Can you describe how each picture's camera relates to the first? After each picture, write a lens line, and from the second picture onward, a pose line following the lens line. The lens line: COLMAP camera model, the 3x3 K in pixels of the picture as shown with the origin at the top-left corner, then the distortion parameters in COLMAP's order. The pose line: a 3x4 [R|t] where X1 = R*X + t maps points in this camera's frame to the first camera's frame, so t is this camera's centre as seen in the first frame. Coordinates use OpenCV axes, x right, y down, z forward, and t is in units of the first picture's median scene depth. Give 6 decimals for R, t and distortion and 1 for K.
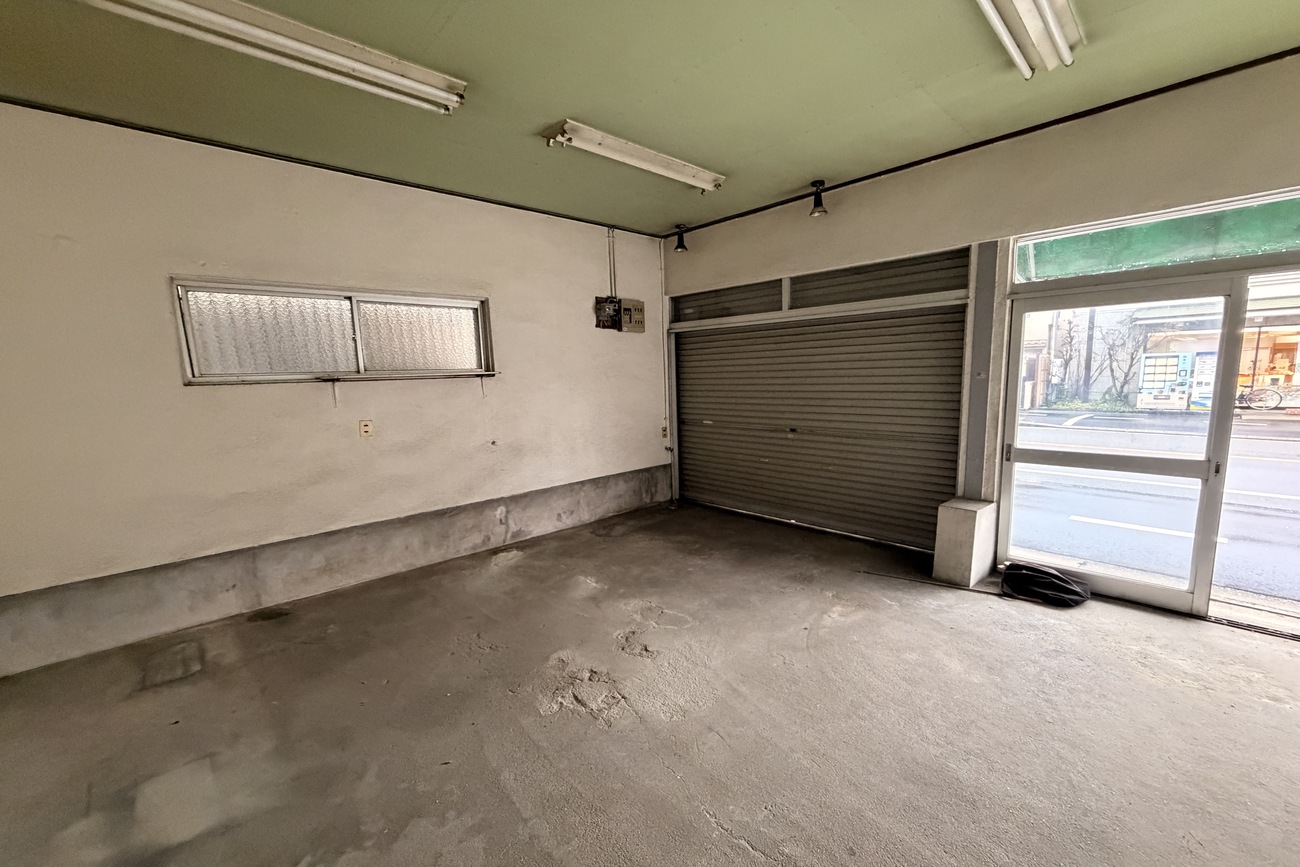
lens RADIAL K [[500.9, 0, 654.9], [0, 500.9, 437.3], [0, 0, 1]] dist [0.003265, 0.000246]
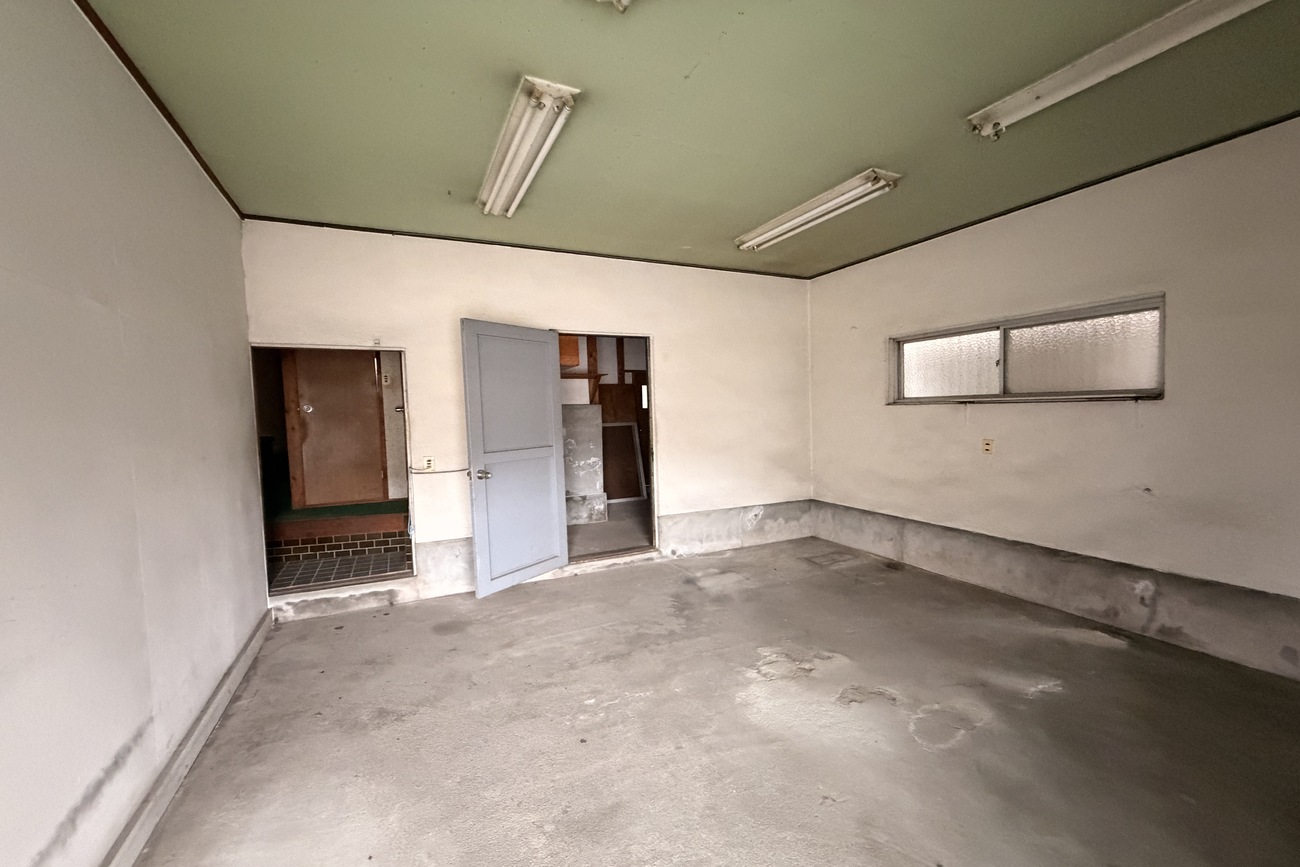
lens RADIAL K [[500.9, 0, 652.7], [0, 500.9, 437.8], [0, 0, 1]] dist [0.003265, 0.000246]
pose [[-0.264466, 0.089736, -0.960211, 0.781809], [-0.096162, 0.988246, 0.118842, -0.115010], [0.959589, 0.123765, -0.252729, 0.682464]]
